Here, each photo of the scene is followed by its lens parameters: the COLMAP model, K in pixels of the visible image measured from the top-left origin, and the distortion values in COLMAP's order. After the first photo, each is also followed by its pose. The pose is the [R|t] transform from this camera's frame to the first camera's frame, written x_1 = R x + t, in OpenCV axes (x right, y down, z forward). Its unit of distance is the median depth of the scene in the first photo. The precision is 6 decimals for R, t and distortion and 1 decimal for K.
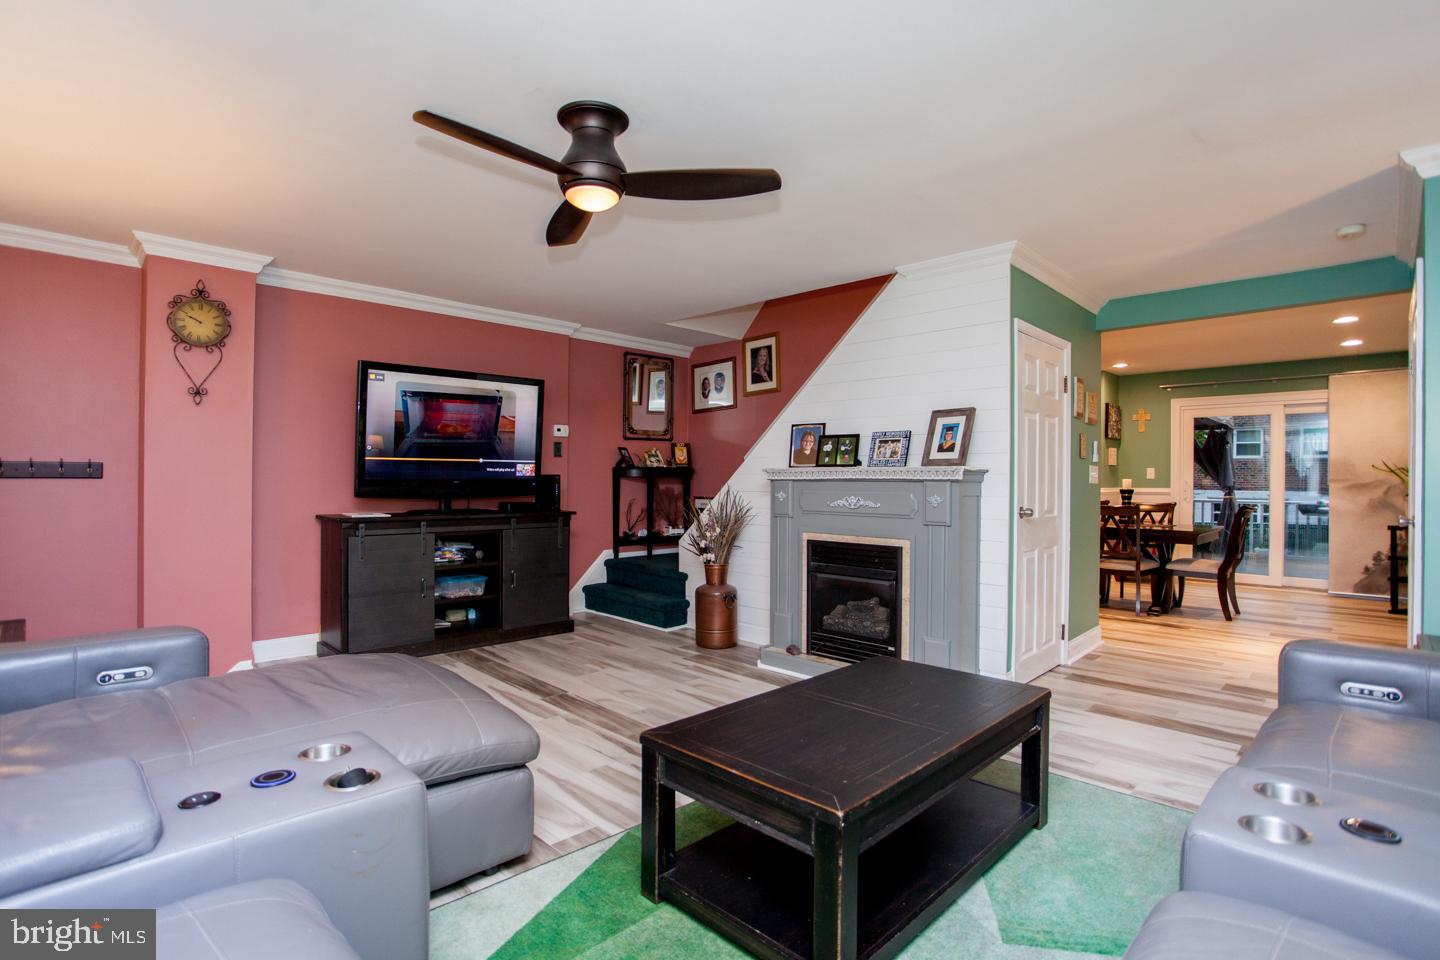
lens RADIAL K [[699.0, 0, 714.4], [0, 699.0, 476.3], [0, 0, 1]] dist [-0.078543, 0.034678]
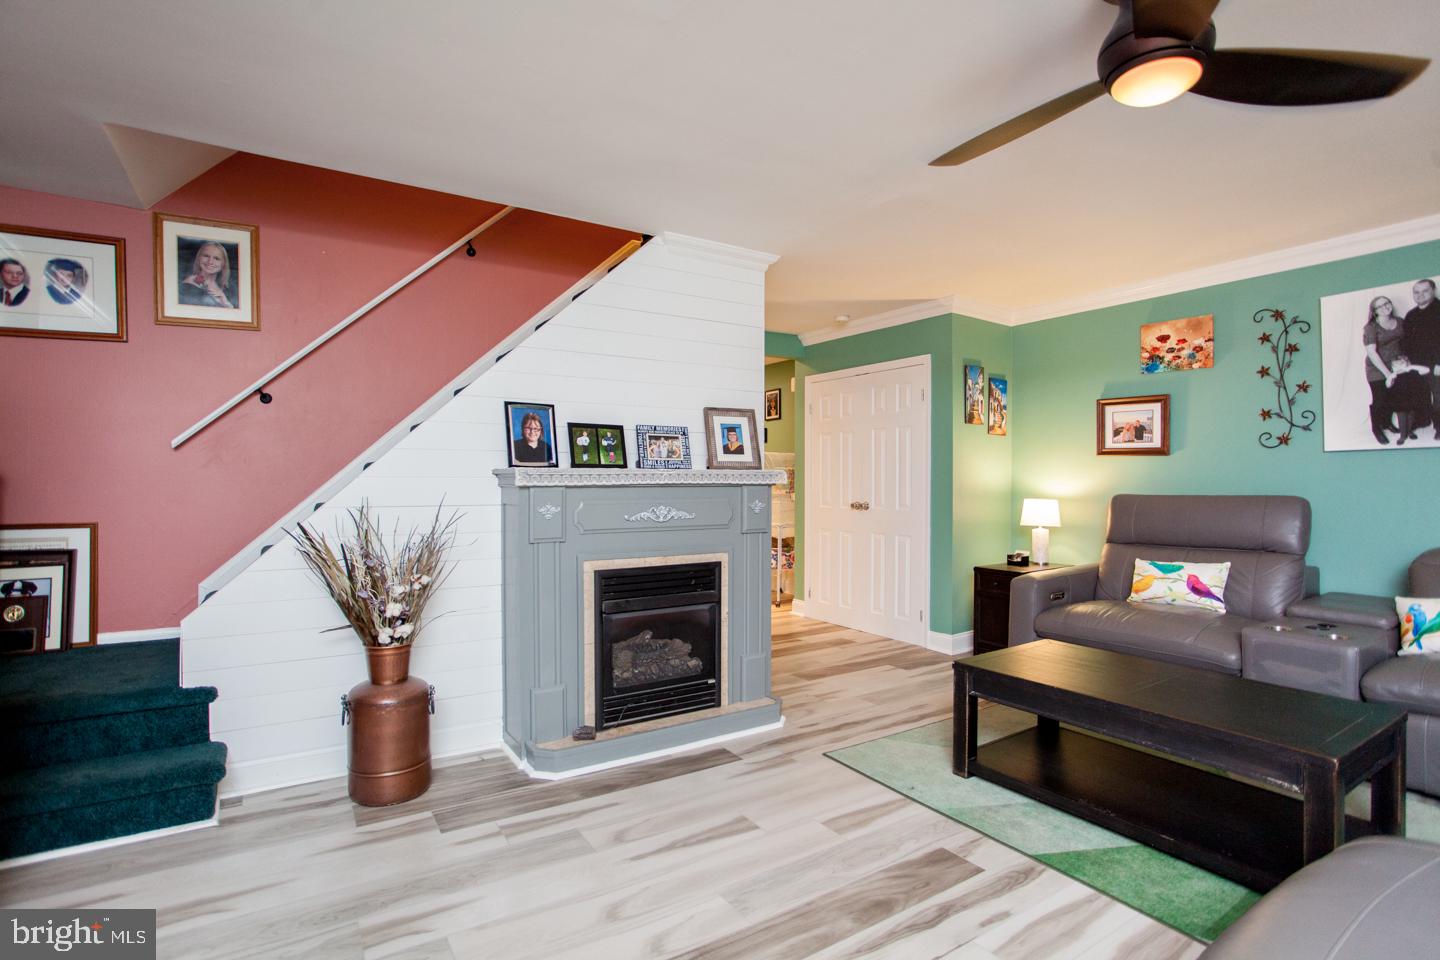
lens RADIAL K [[699.0, 0, 714.4], [0, 699.0, 476.3], [0, 0, 1]] dist [-0.078543, 0.034678]
pose [[0.213036, -0.002649, 0.977041, -0.531886], [-0.003670, 0.999987, 0.003512, -0.007453], [-0.977038, -0.004334, 0.213023, 0.740369]]
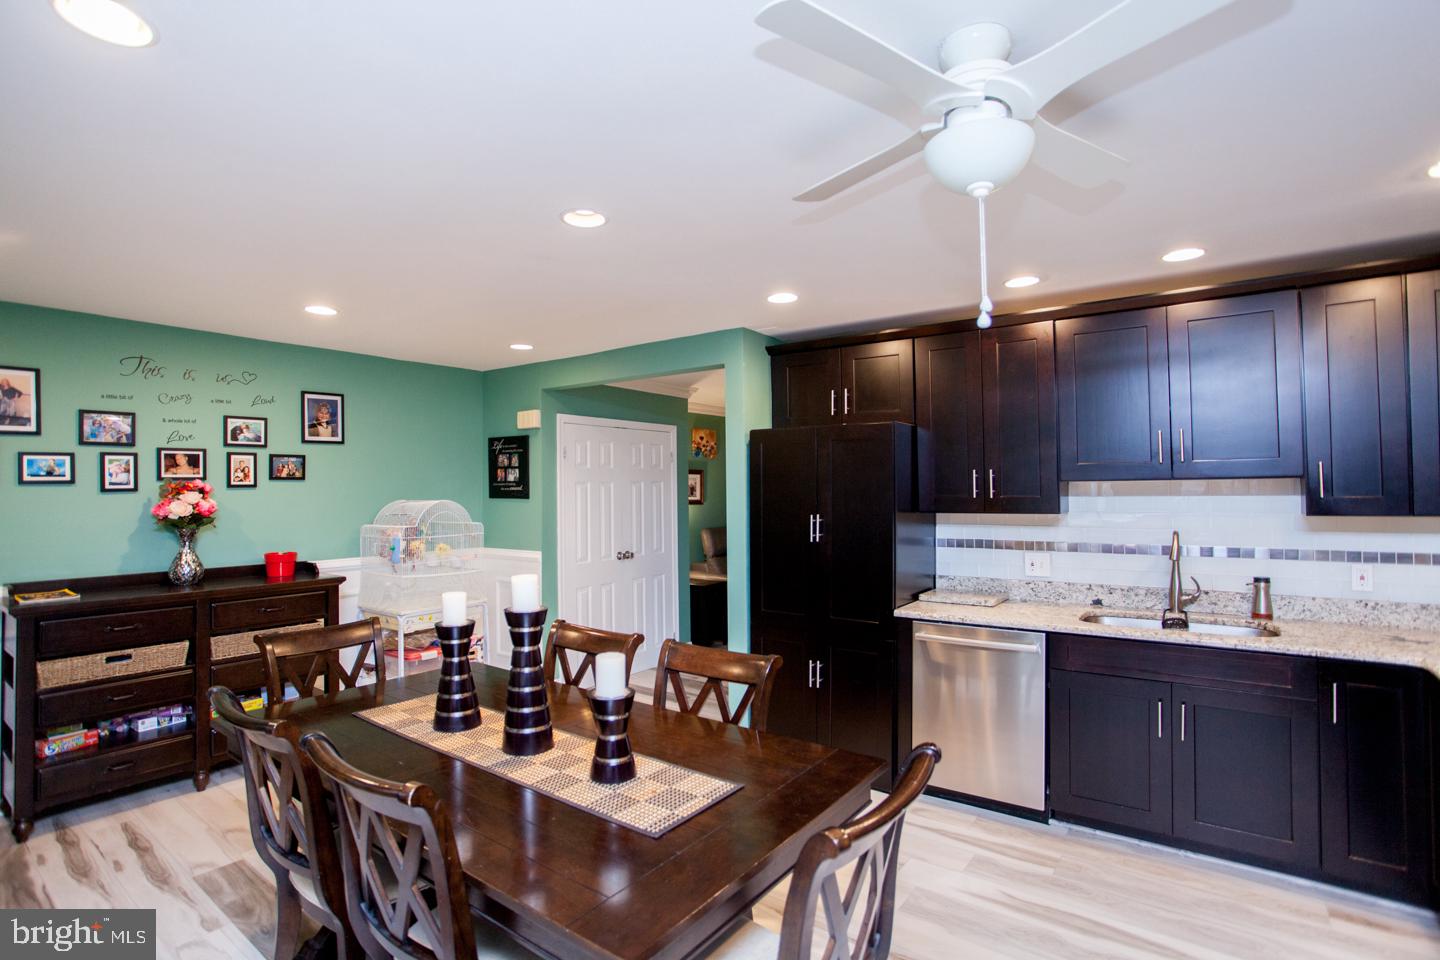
lens RADIAL K [[694.3, 0, 717.7], [0, 694.3, 477.4], [0, 0, 1]] dist [-0.072466, 0.028126]
pose [[-0.987590, 0.000089, -0.157053, 0.817554], [0.003457, 0.999770, -0.021171, -0.069445], [0.157015, -0.021451, -0.987363, 2.090169]]
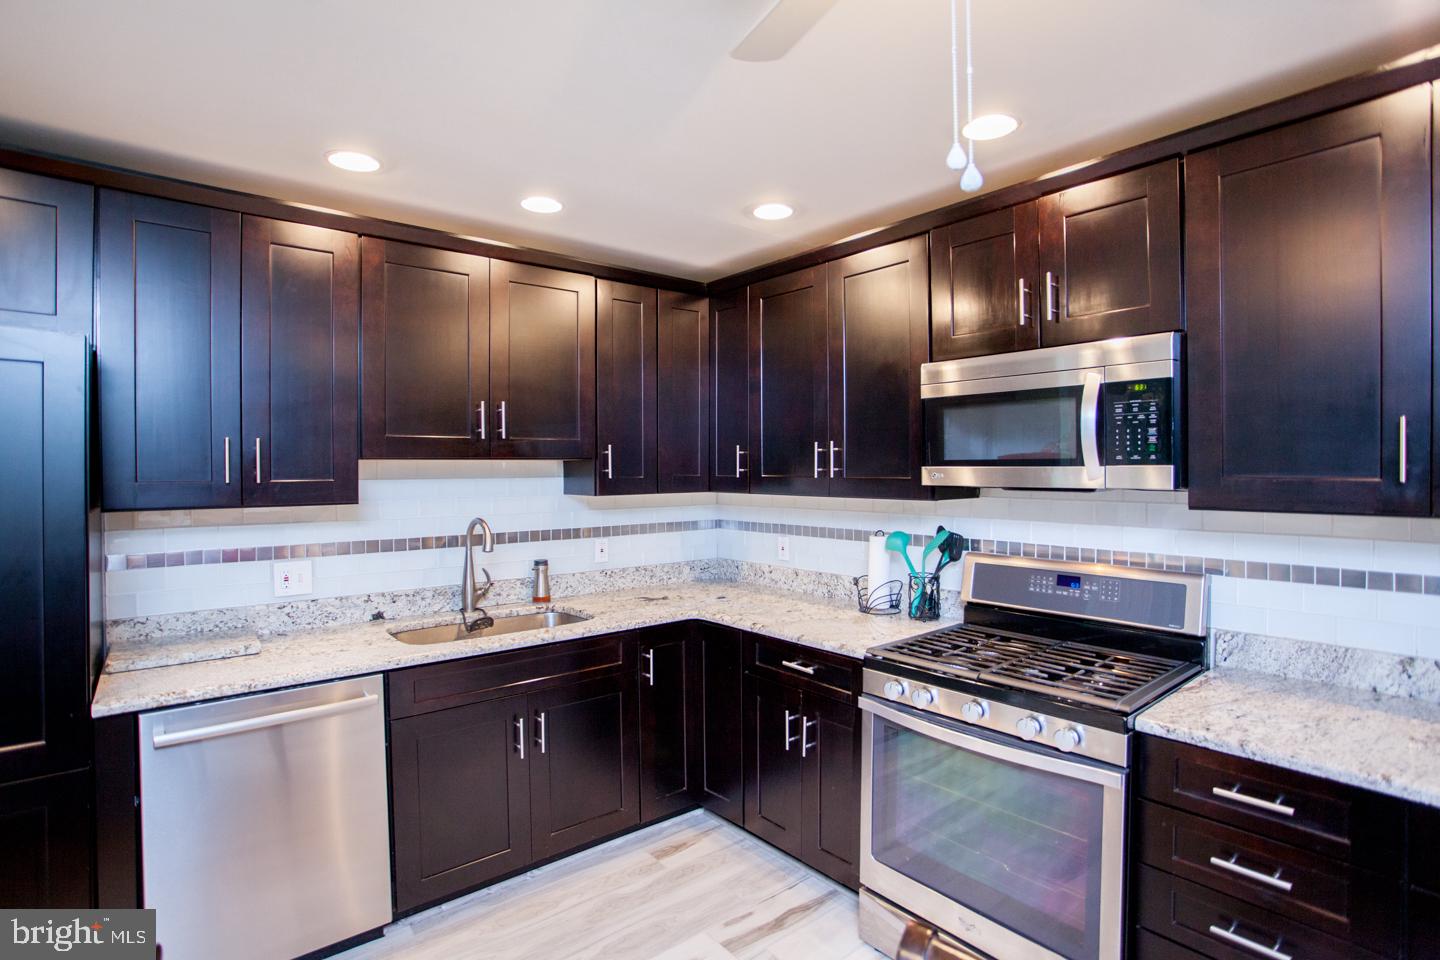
lens RADIAL K [[699.0, 0, 714.4], [0, 699.0, 476.3], [0, 0, 1]] dist [-0.078543, 0.034678]
pose [[-0.095807, 0.003944, -0.995392, 0.843820], [0.006435, 0.999974, 0.003343, -0.065810], [0.995379, -0.006086, -0.095830, 1.732969]]
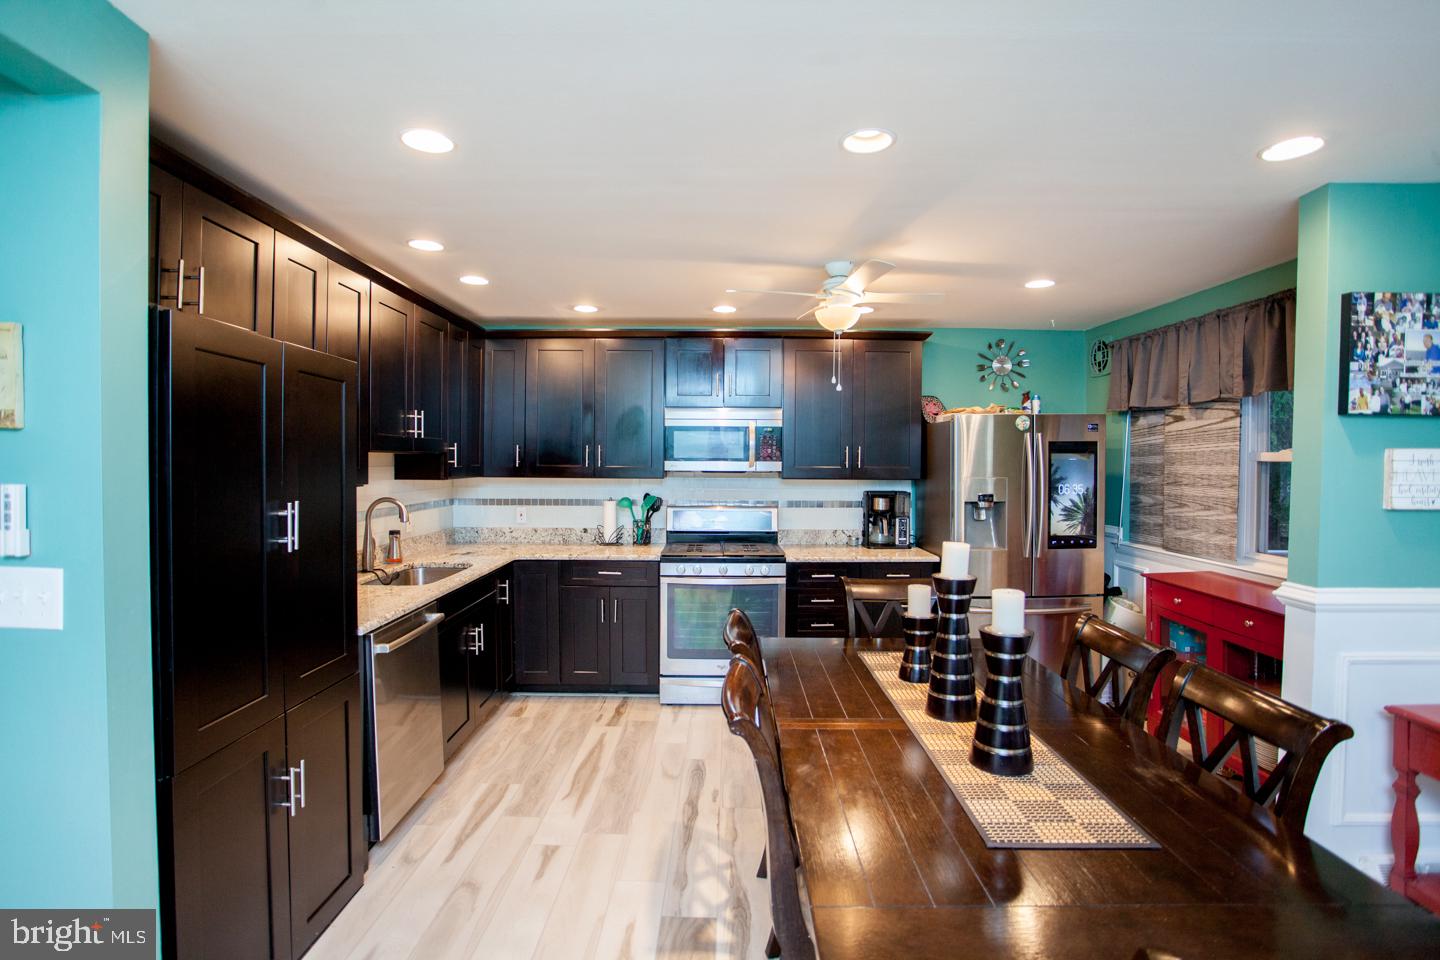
lens RADIAL K [[699.0, 0, 714.4], [0, 699.0, 476.3], [0, 0, 1]] dist [-0.078543, 0.034678]
pose [[0.707258, 0.013278, -0.706831, 1.093783], [-0.000052, 0.999825, 0.018731, -0.067000], [0.706956, -0.013211, 0.707134, 1.138418]]
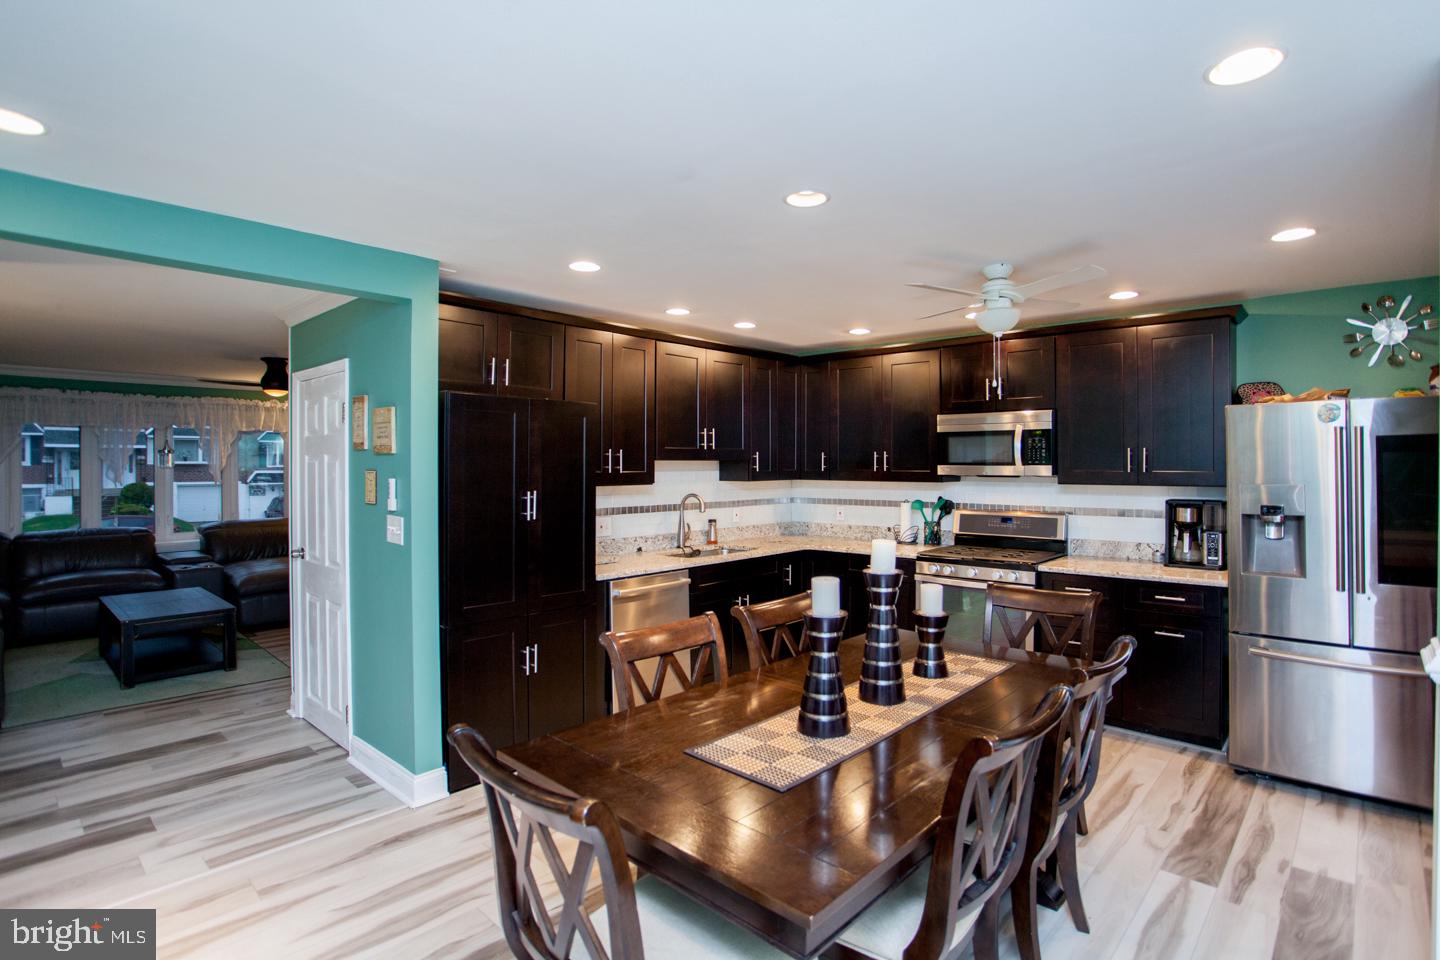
lens RADIAL K [[715.1, 0, 731.9], [0, 715.1, 463.2], [0, 0, 1]] dist [-0.079630, 0.037267]
pose [[0.054119, -0.008111, -0.998502, 1.404843], [0.003568, 0.999962, -0.007930, -0.066321], [0.998528, -0.003134, 0.054146, 1.451135]]
